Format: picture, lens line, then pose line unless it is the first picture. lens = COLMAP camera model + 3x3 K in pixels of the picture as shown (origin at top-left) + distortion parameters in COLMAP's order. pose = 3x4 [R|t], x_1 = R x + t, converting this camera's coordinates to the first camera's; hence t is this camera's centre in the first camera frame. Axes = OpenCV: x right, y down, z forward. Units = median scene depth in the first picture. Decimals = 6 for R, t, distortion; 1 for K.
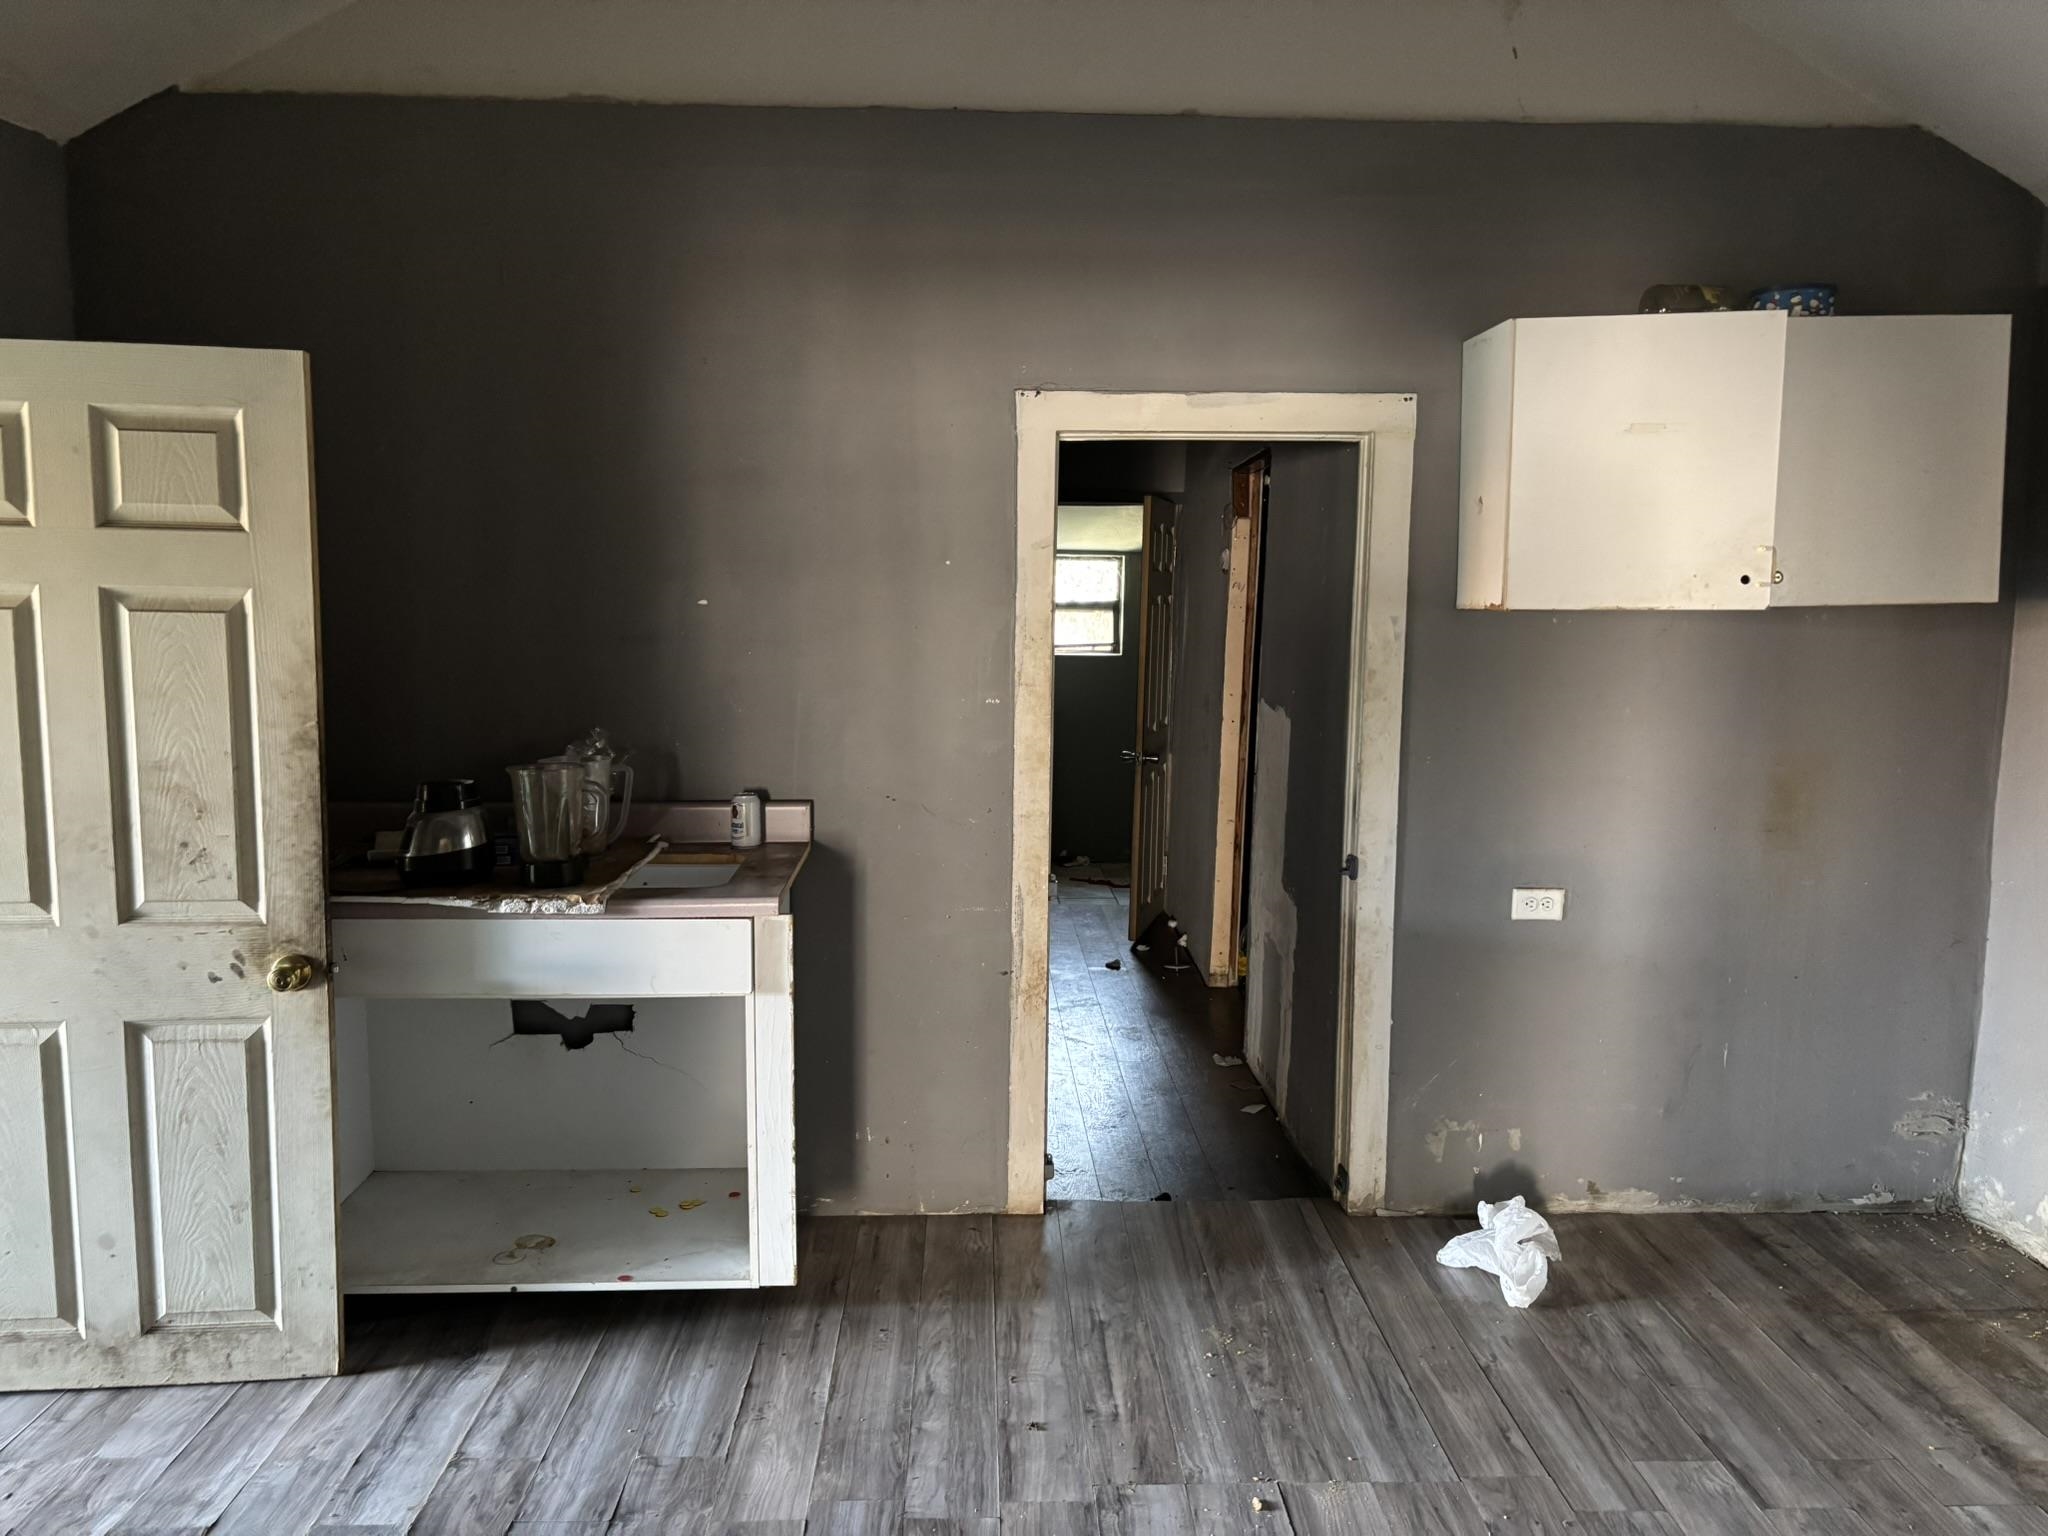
lens RADIAL K [[1524.7, 0, 1021.4], [0, 1524.7, 755.8], [0, 0, 1]] dist [0.069180, -0.076649]
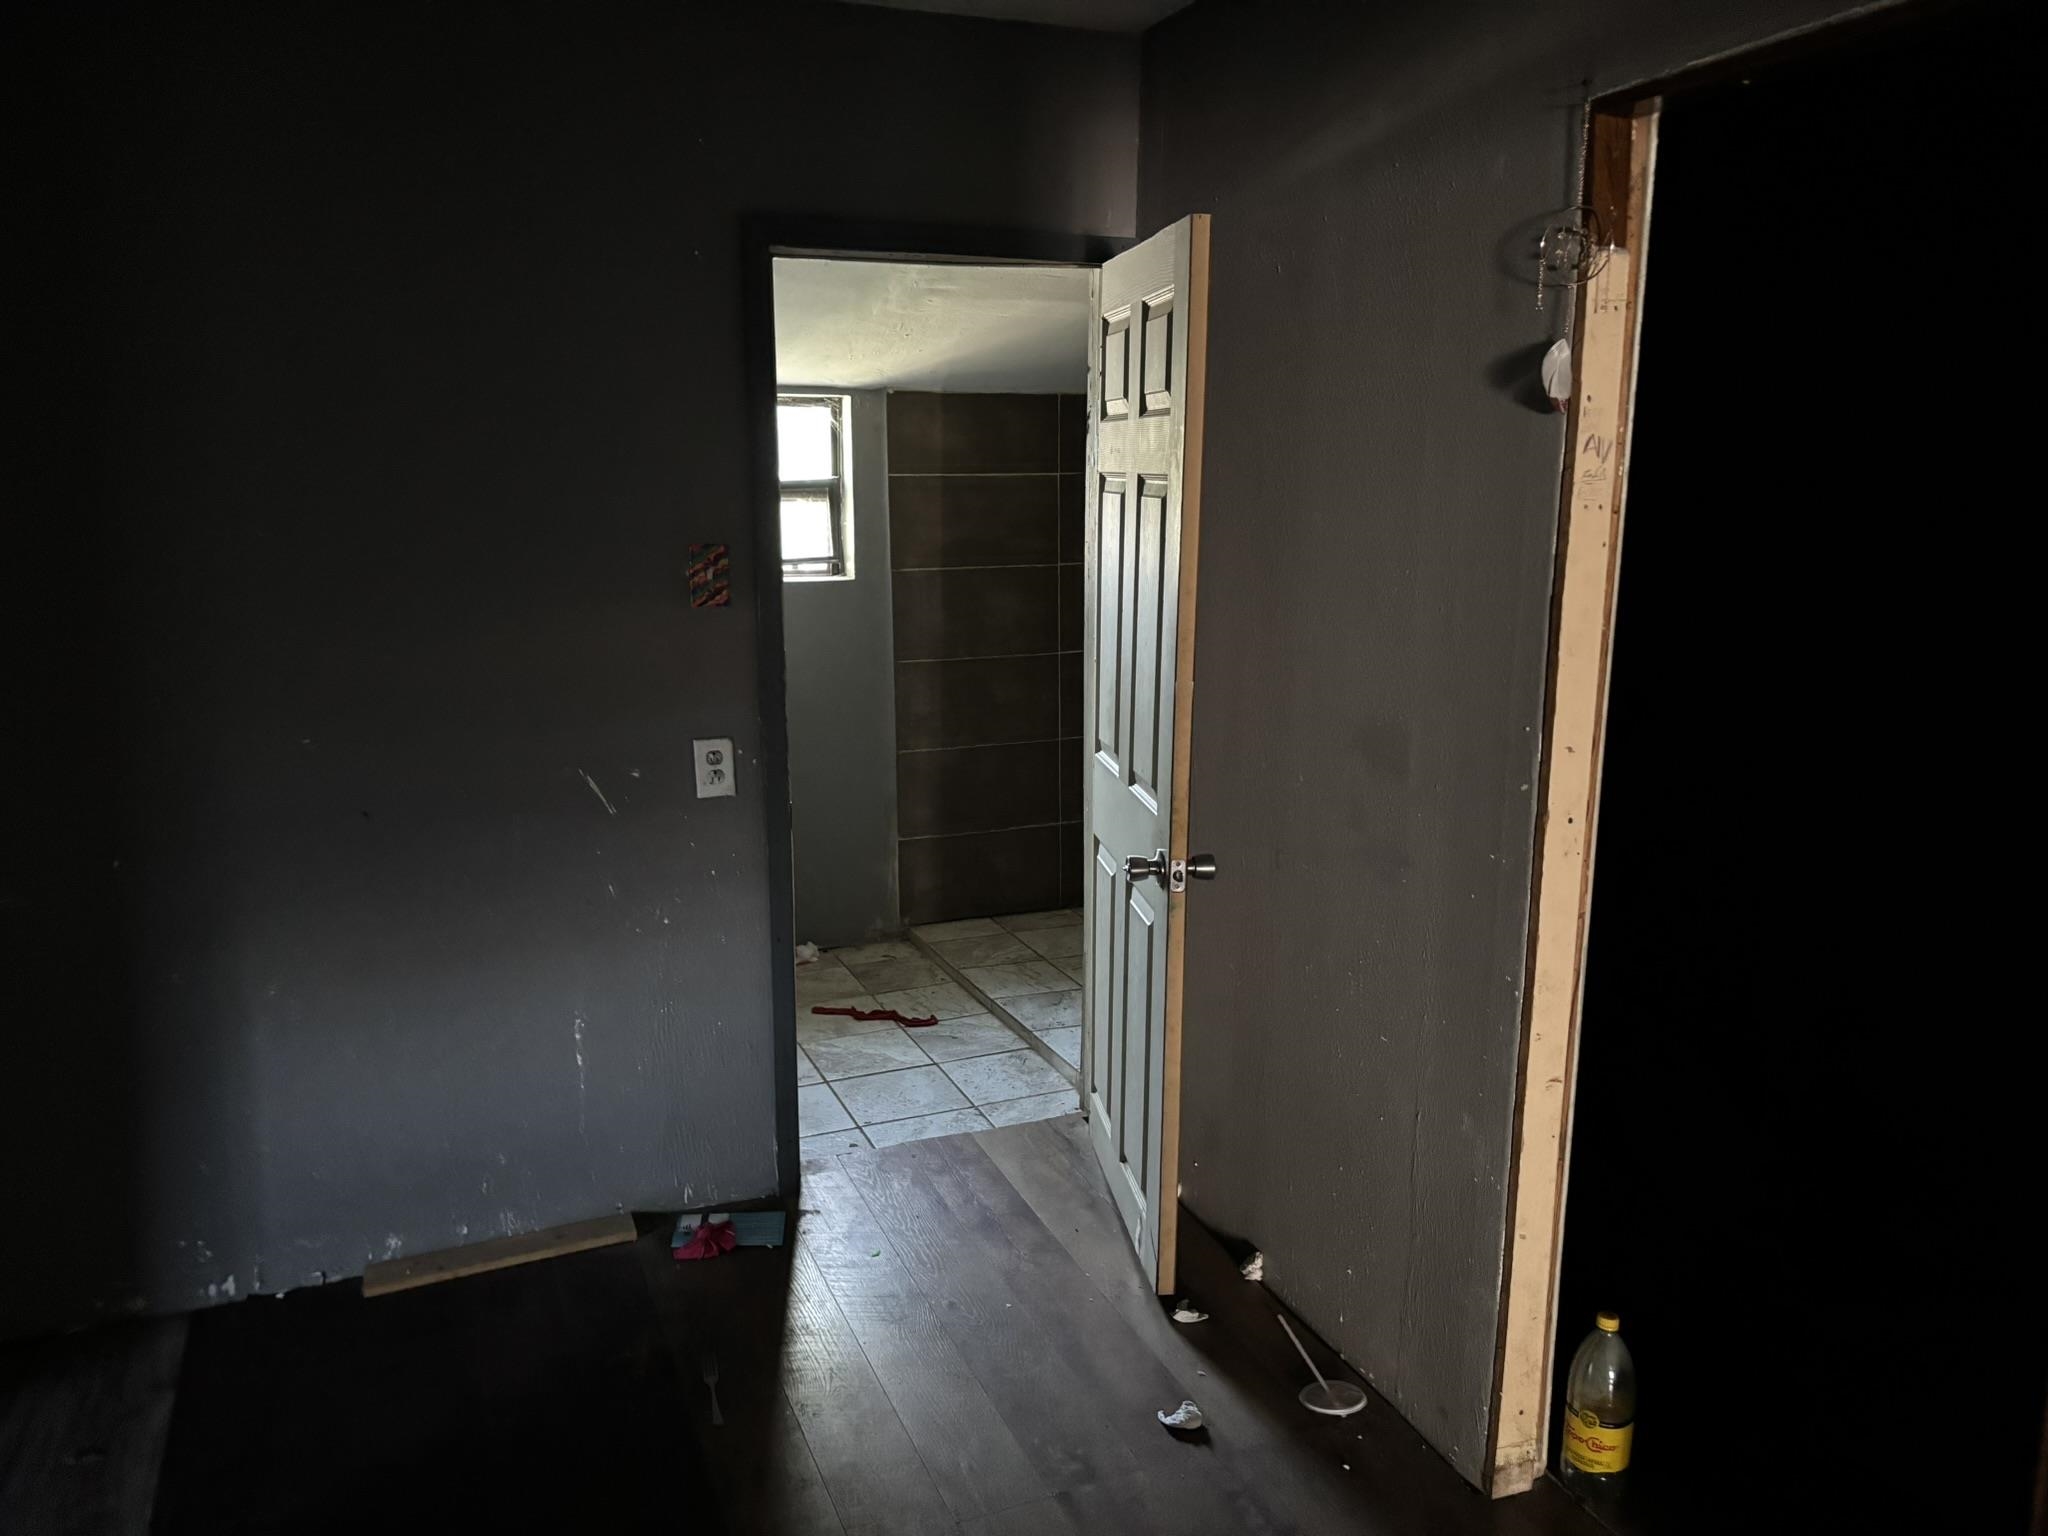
lens RADIAL K [[1524.7, 0, 1021.4], [0, 1524.7, 755.8], [0, 0, 1]] dist [0.069180, -0.076649]
pose [[0.936888, -0.074390, 0.341624, -0.204367], [0.045267, 0.994687, 0.092456, -0.145398], [-0.346687, -0.071157, 0.935278, 1.298669]]
